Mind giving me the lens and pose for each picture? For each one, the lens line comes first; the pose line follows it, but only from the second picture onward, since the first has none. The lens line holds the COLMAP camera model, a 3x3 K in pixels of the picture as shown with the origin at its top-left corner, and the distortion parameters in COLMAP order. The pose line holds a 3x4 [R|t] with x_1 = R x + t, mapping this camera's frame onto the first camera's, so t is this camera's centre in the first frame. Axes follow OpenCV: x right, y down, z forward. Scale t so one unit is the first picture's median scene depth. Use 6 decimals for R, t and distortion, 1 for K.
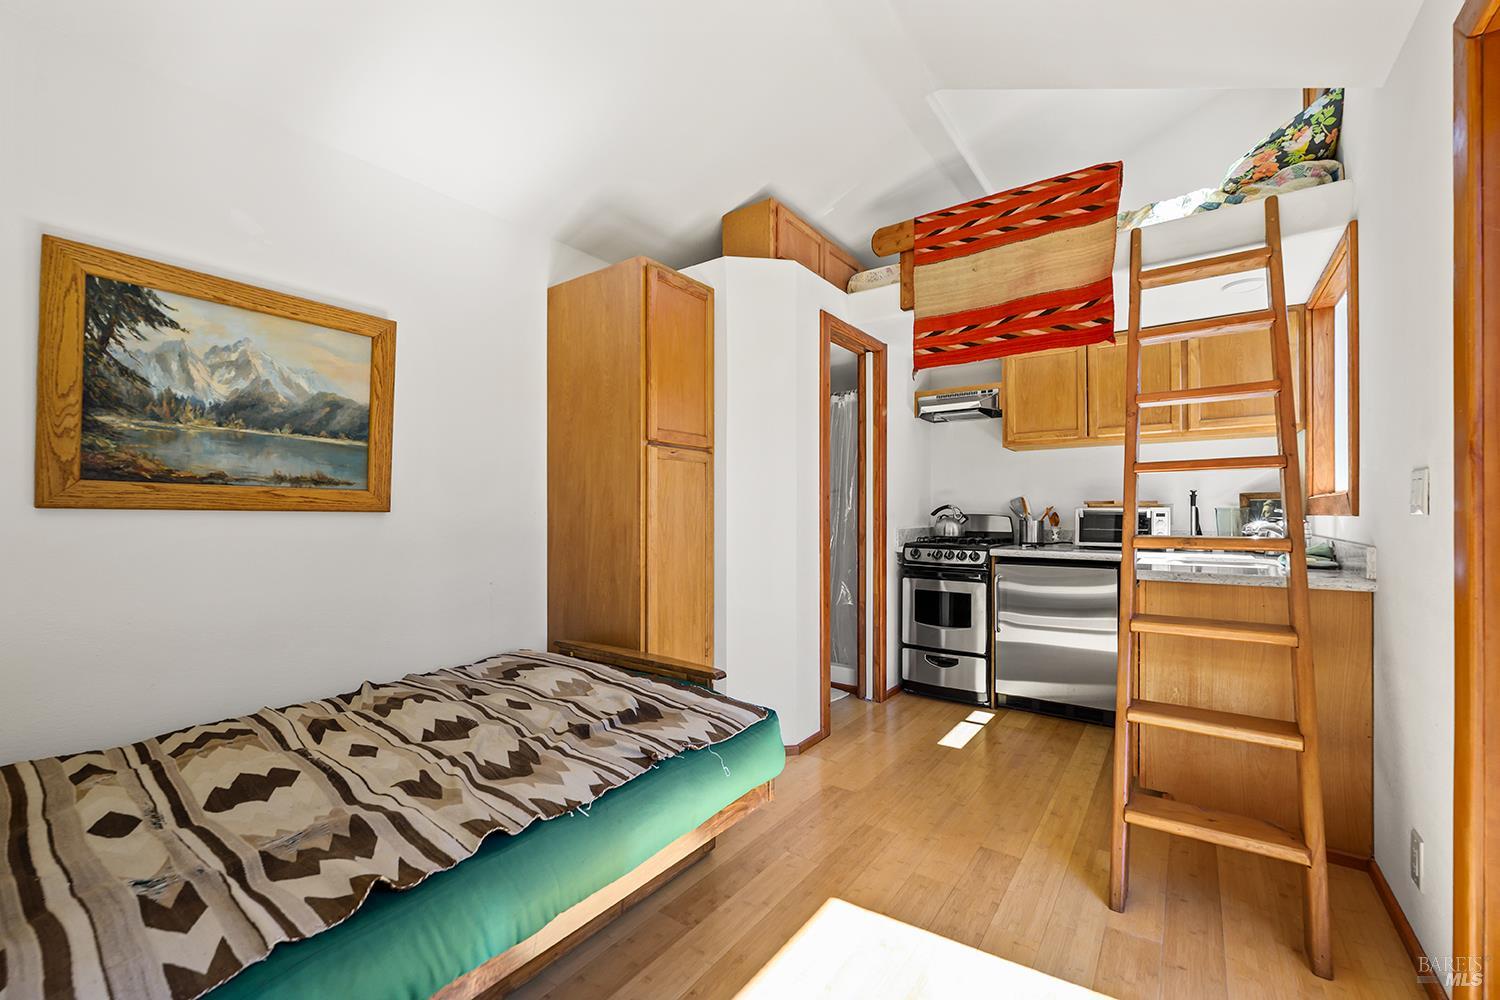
lens RADIAL K [[621.5, 0, 746.4], [0, 621.5, 509.0], [0, 0, 1]] dist [0.001897, -0.000474]
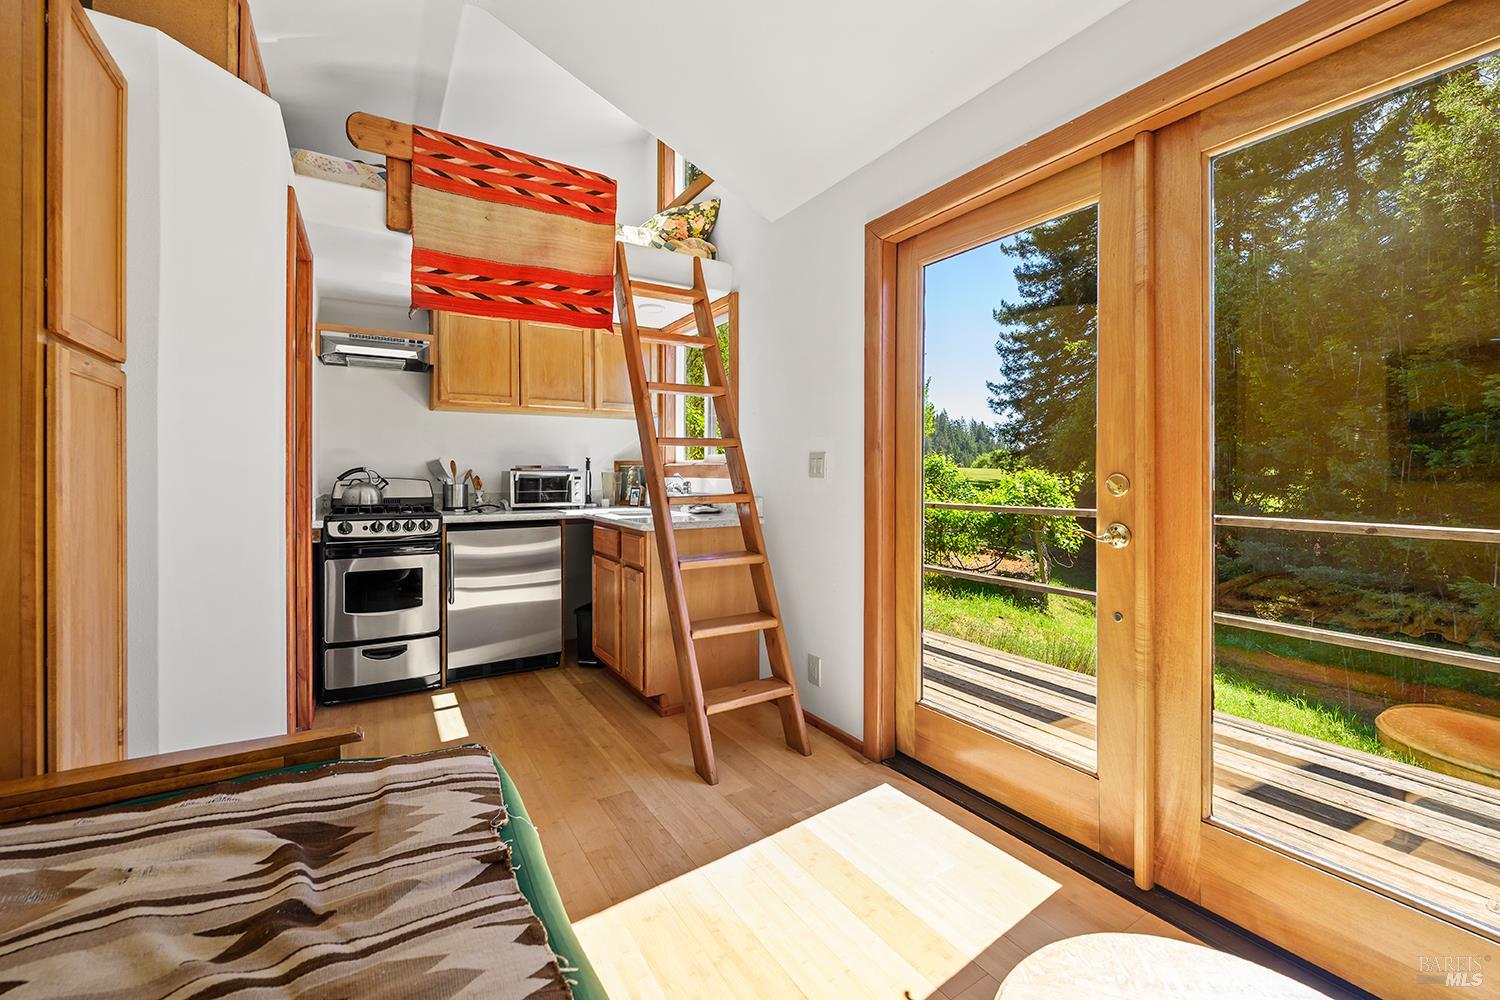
lens RADIAL K [[621.5, 0, 748.4], [0, 621.5, 473.0], [0, 0, 1]] dist [0.001897, -0.000474]
pose [[0.373830, -0.000558, 0.927497, -0.350179], [-0.003570, 0.999992, 0.002040, -0.003496], [-0.927490, -0.004074, 0.373825, 0.275899]]
